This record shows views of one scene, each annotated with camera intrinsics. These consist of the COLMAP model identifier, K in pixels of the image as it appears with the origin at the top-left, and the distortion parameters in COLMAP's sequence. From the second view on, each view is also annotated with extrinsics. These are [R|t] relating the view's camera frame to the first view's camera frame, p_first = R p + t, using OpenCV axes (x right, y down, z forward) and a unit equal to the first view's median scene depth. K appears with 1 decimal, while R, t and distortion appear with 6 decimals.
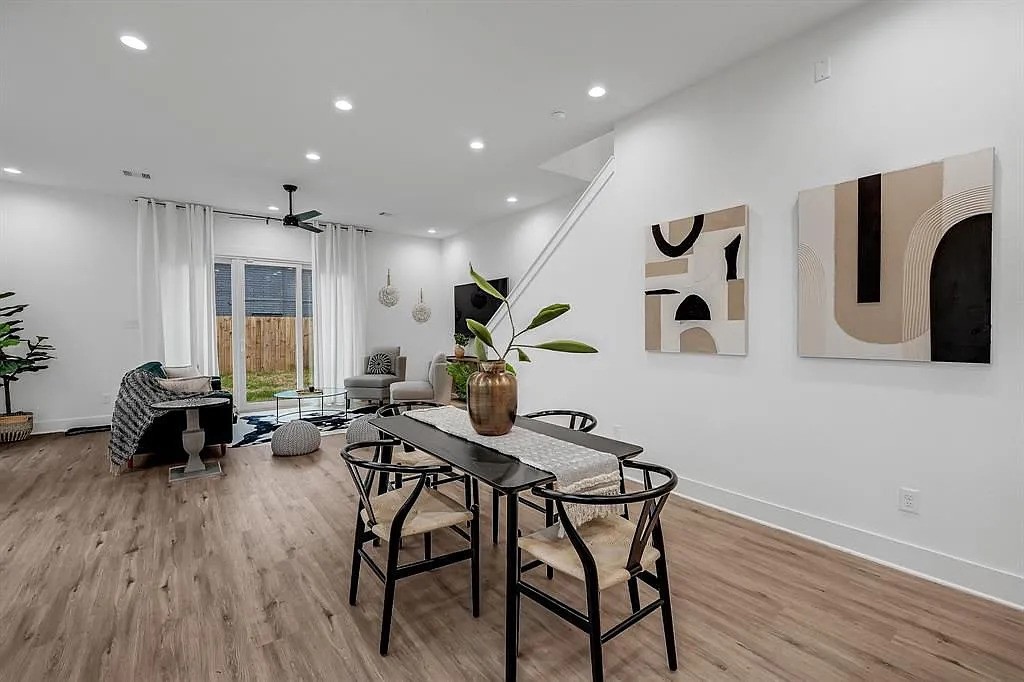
lens RADIAL K [[433.0, 0, 496.5], [0, 433.0, 341.8], [0, 0, 1]] dist [-0.001613, -0.000137]
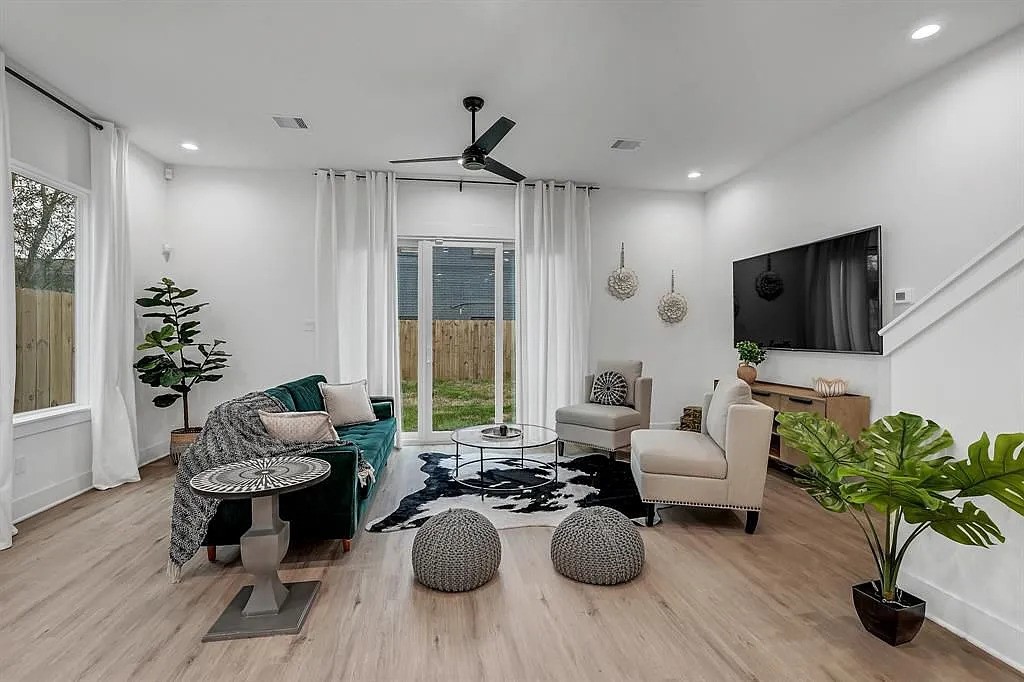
lens RADIAL K [[478.7, 0, 504.7], [0, 478.7, 332.6], [0, 0, 1]] dist [-0.002922, 0.000152]
pose [[0.895775, 0.002250, -0.444503, -0.110113], [-0.016483, 0.999468, -0.028157, -0.009125], [0.444203, 0.032549, 0.895335, 0.347682]]
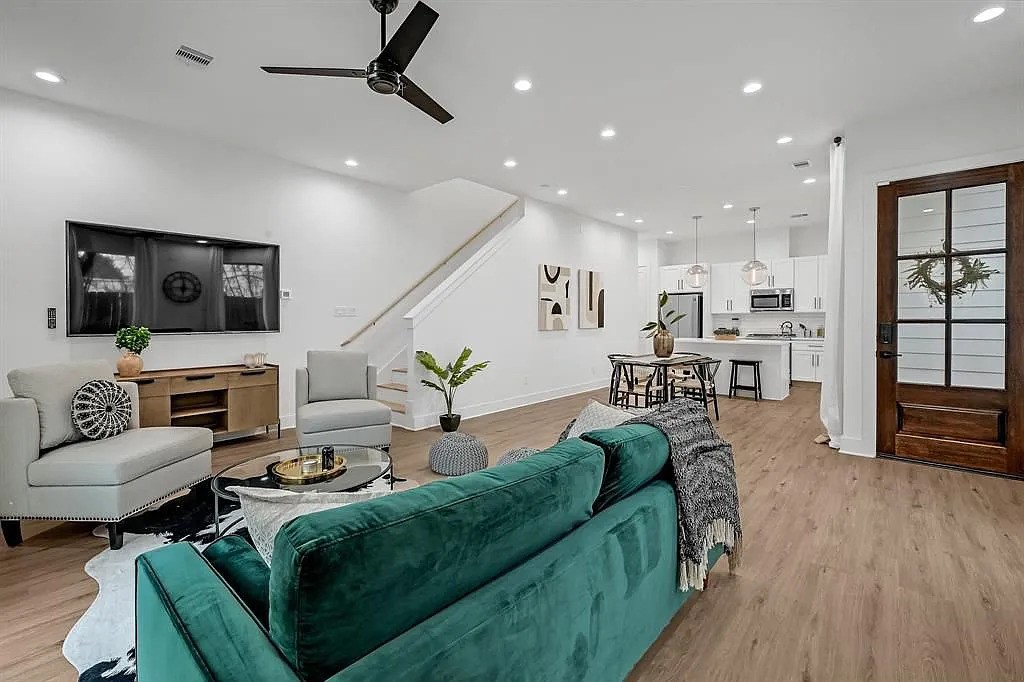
lens RADIAL K [[451.3, 0, 505.9], [0, 451.3, 325.3], [0, 0, 1]] dist [-0.003624, 0.000291]
pose [[-0.211798, -0.009458, 0.977268, -0.826323], [0.030954, 0.999387, 0.016381, -0.019172], [-0.976823, 0.033720, -0.211375, 0.836073]]
